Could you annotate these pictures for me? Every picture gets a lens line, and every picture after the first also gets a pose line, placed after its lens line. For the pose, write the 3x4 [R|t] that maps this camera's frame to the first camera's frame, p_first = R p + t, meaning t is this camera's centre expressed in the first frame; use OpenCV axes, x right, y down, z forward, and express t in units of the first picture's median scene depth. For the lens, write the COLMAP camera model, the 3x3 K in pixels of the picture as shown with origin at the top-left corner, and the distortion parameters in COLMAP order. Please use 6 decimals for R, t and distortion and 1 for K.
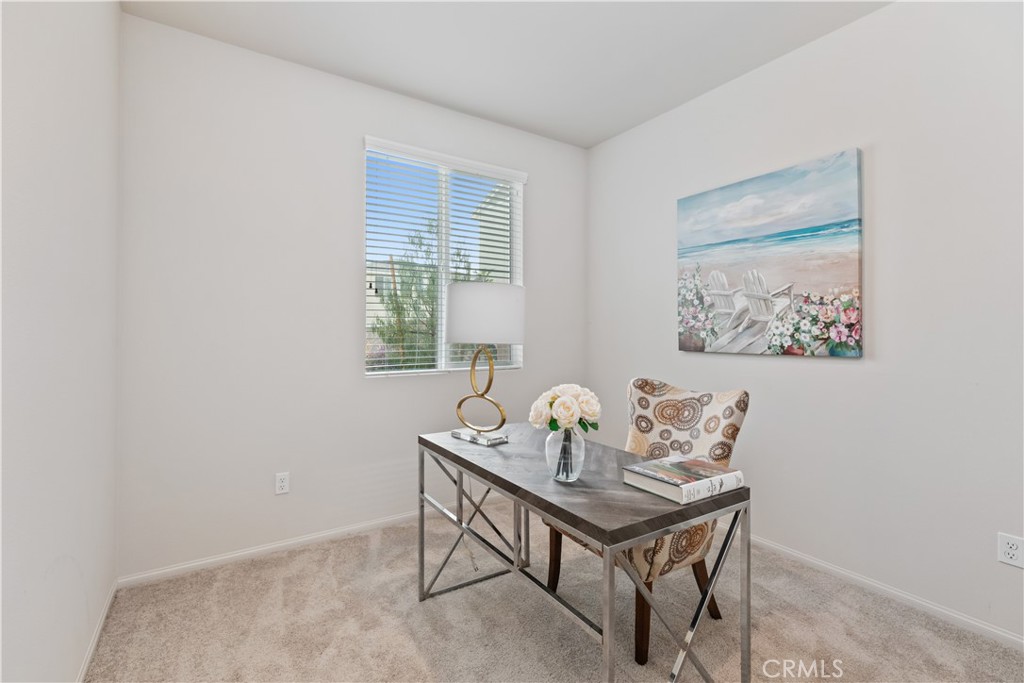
lens RADIAL K [[466.9, 0, 509.2], [0, 466.9, 326.8], [0, 0, 1]] dist [0.000007, -0.000184]
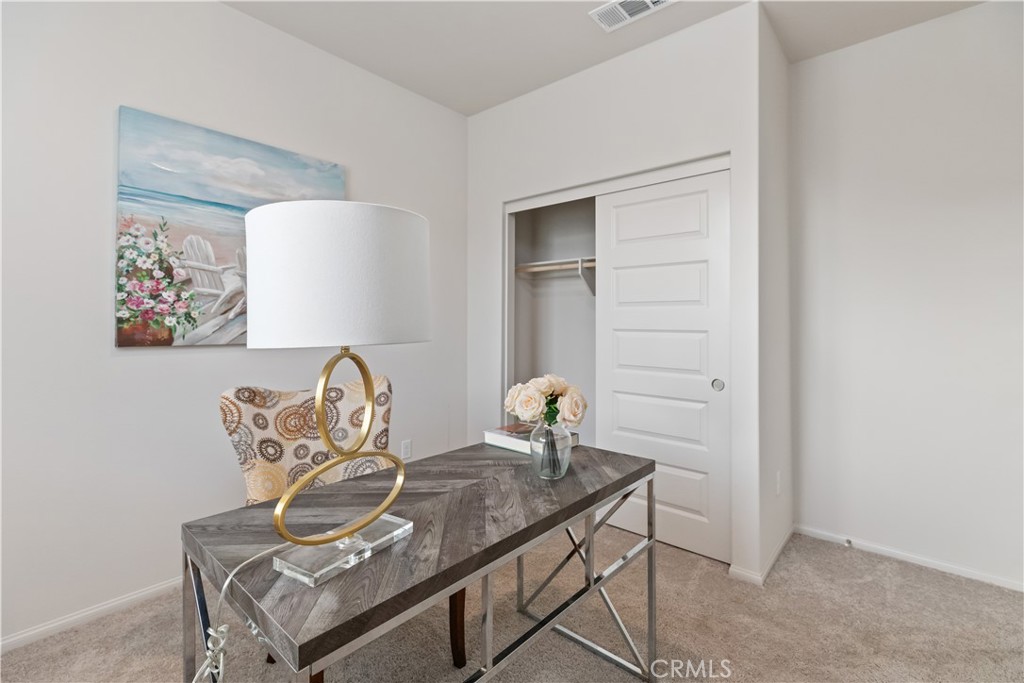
lens RADIAL K [[456.9, 0, 511.3], [0, 456.9, 316.2], [0, 0, 1]] dist [0.000297, 0.000034]
pose [[-0.280839, 0.009180, 0.959711, -0.391223], [-0.016833, 0.999753, -0.014489, 0.009887], [-0.959607, -0.020224, -0.280615, 0.707544]]
